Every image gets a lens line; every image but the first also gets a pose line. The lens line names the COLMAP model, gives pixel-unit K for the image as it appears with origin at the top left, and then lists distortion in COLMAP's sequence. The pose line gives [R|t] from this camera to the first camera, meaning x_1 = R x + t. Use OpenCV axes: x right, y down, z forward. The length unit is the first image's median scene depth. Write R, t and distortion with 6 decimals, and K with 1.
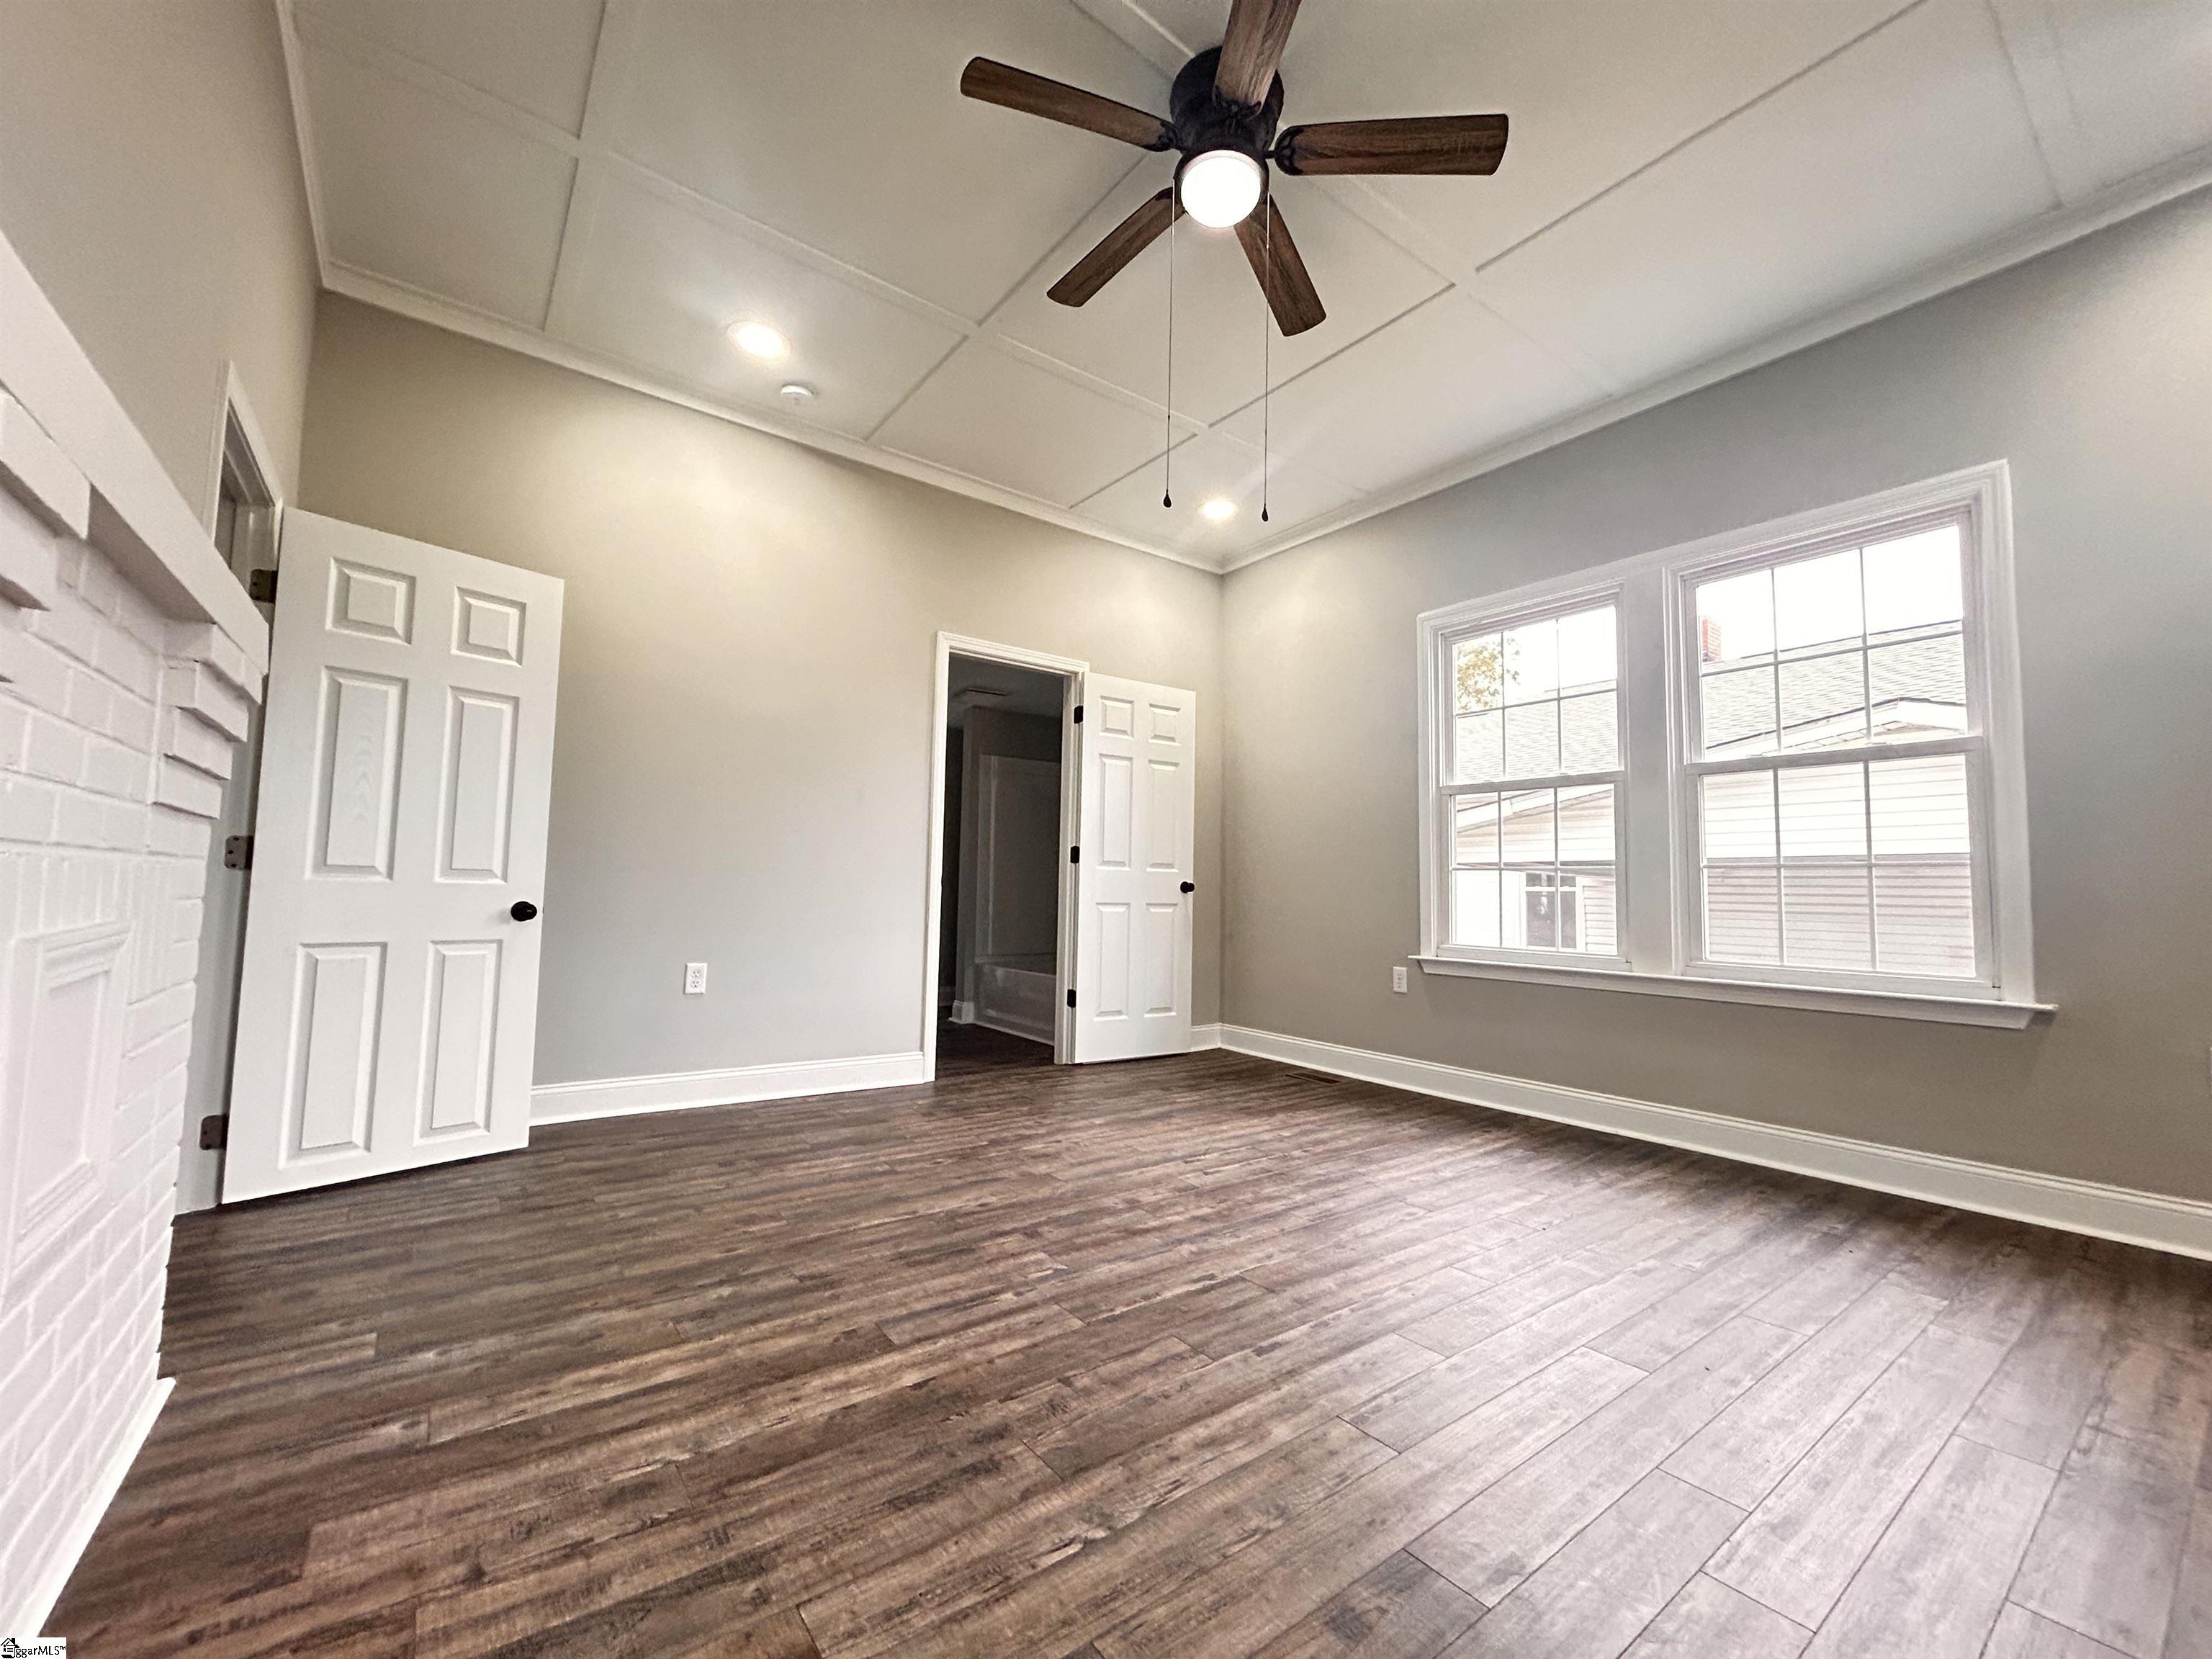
lens RADIAL K [[895.8, 0, 1106.1], [0, 895.8, 829.1], [0, 0, 1]] dist [0.001817, 0.001405]
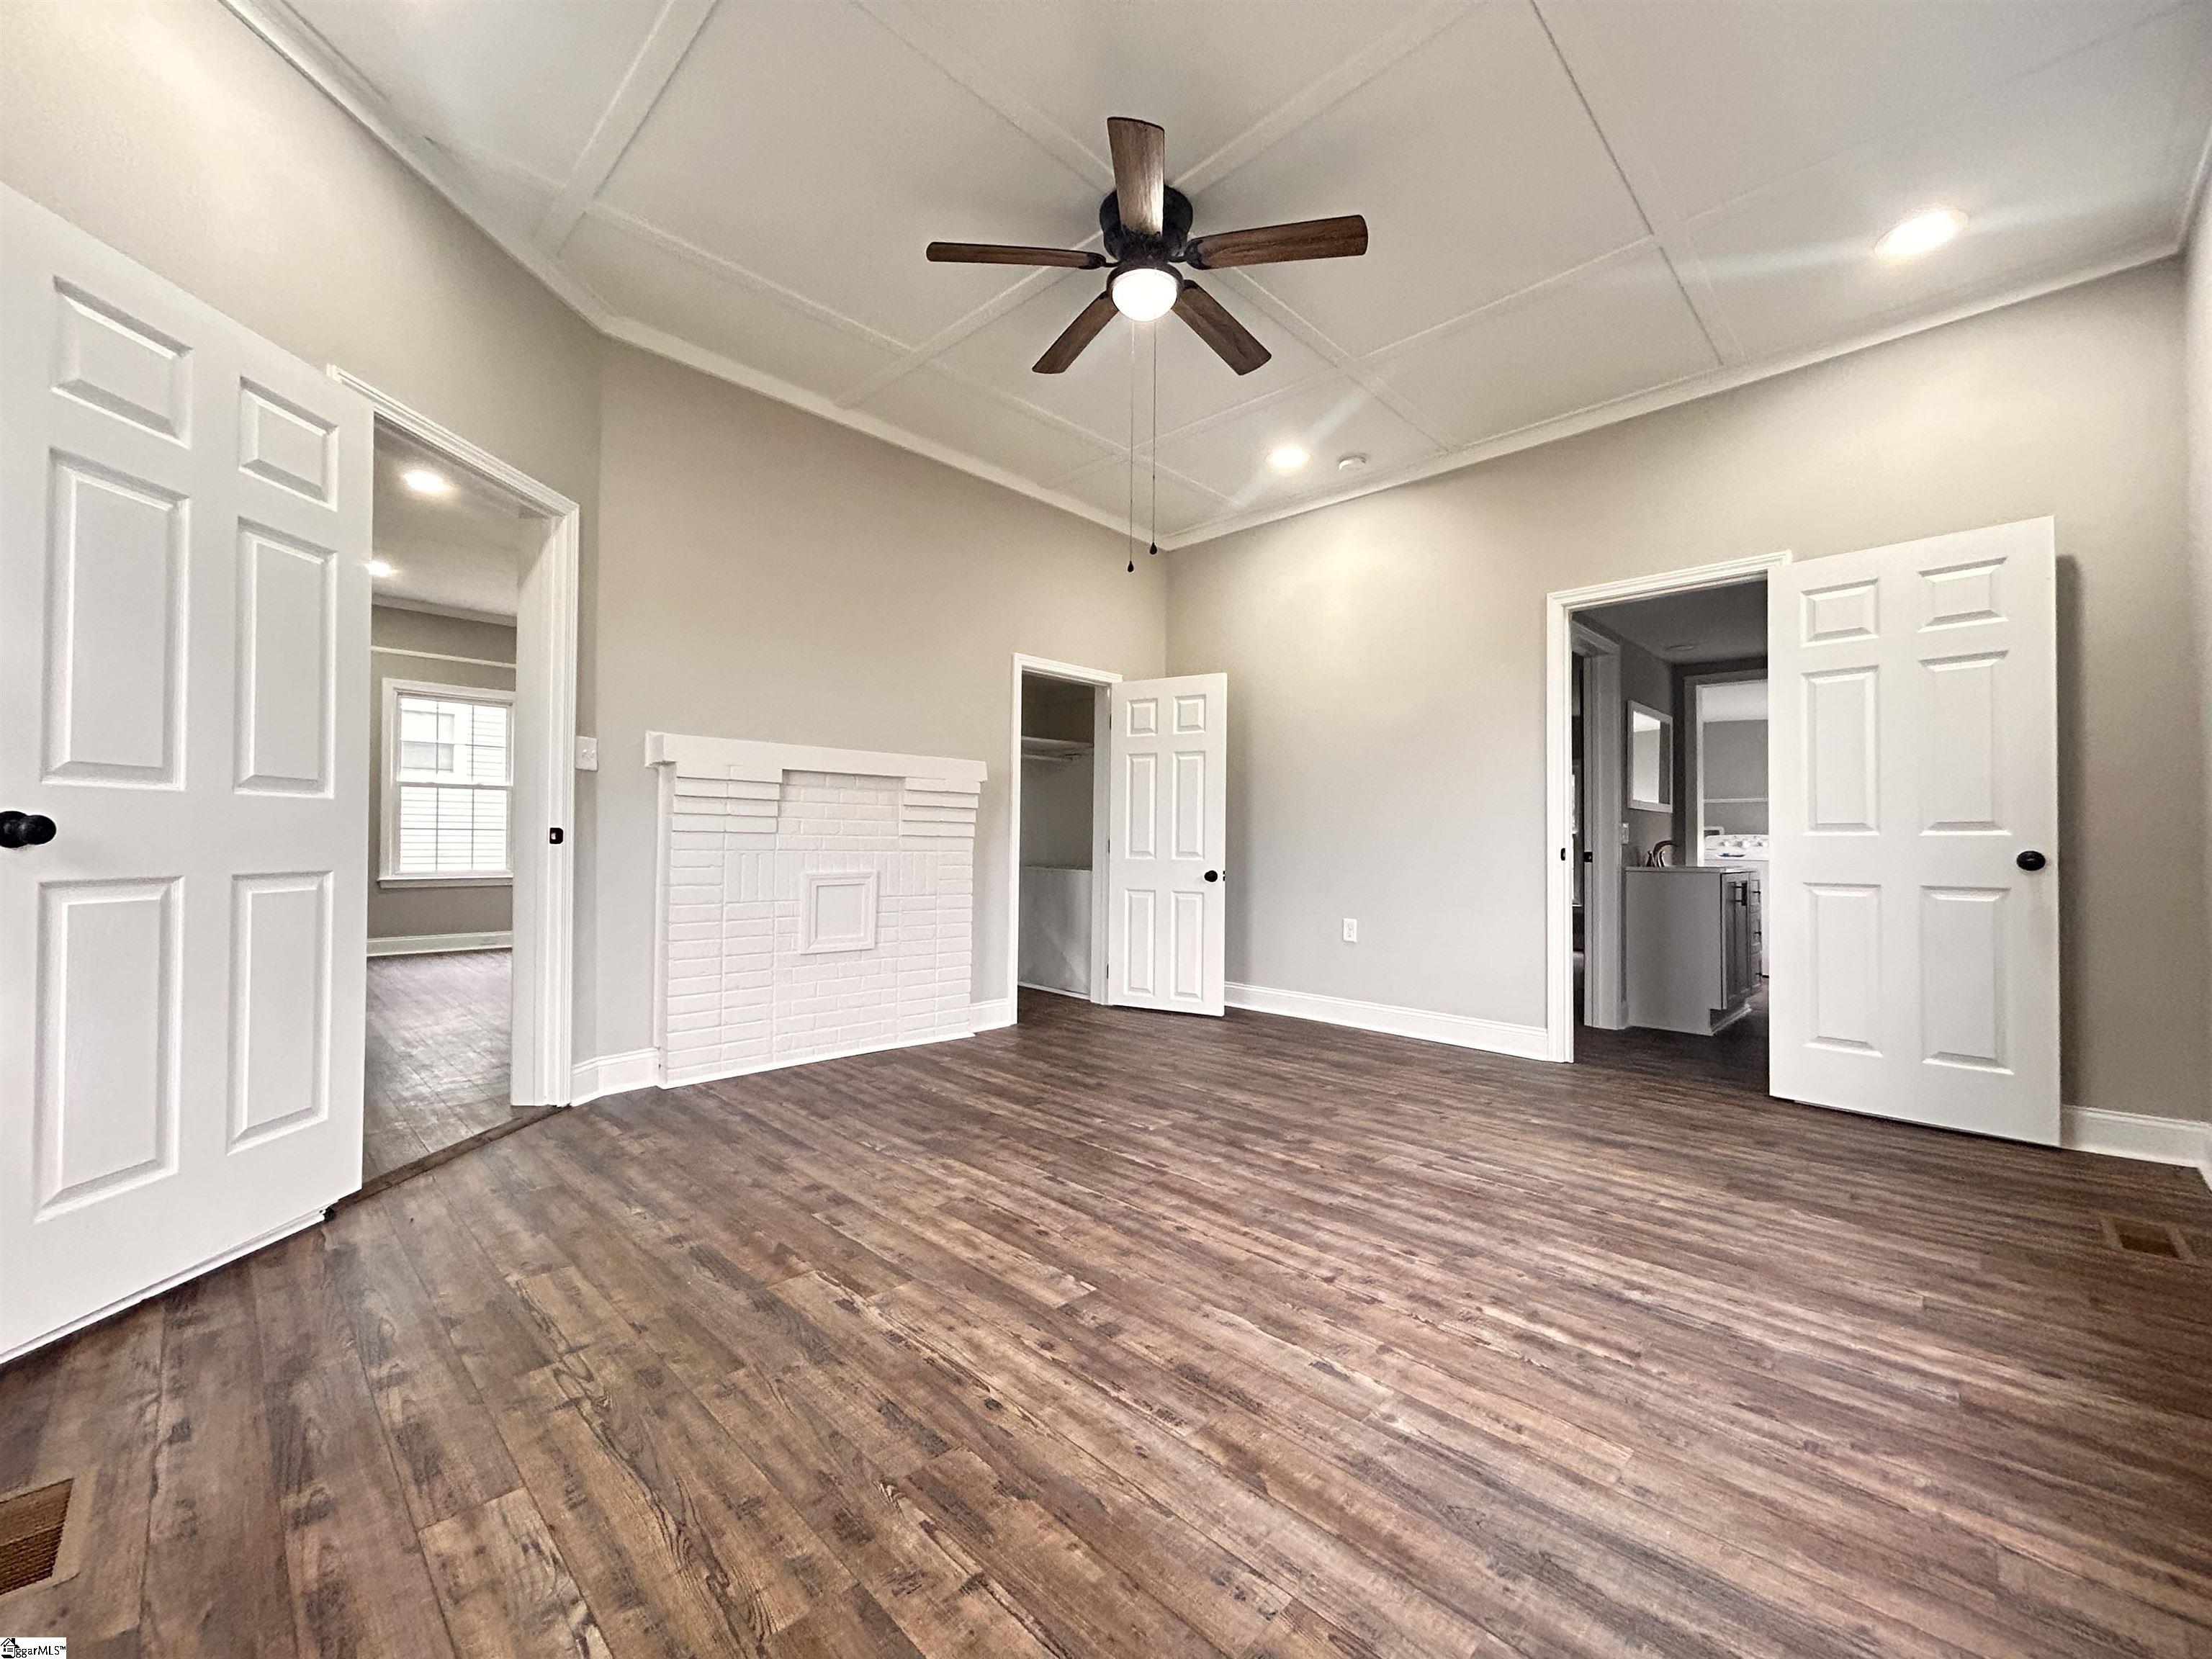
lens RADIAL K [[895.8, 0, 1101.6], [0, 895.8, 834.2], [0, 0, 1]] dist [0.001817, 0.001405]
pose [[0.146059, -0.034450, -0.988676, 1.111240], [0.062884, 0.997696, -0.025475, 0.047191], [0.987275, -0.058451, 0.147889, 0.611026]]
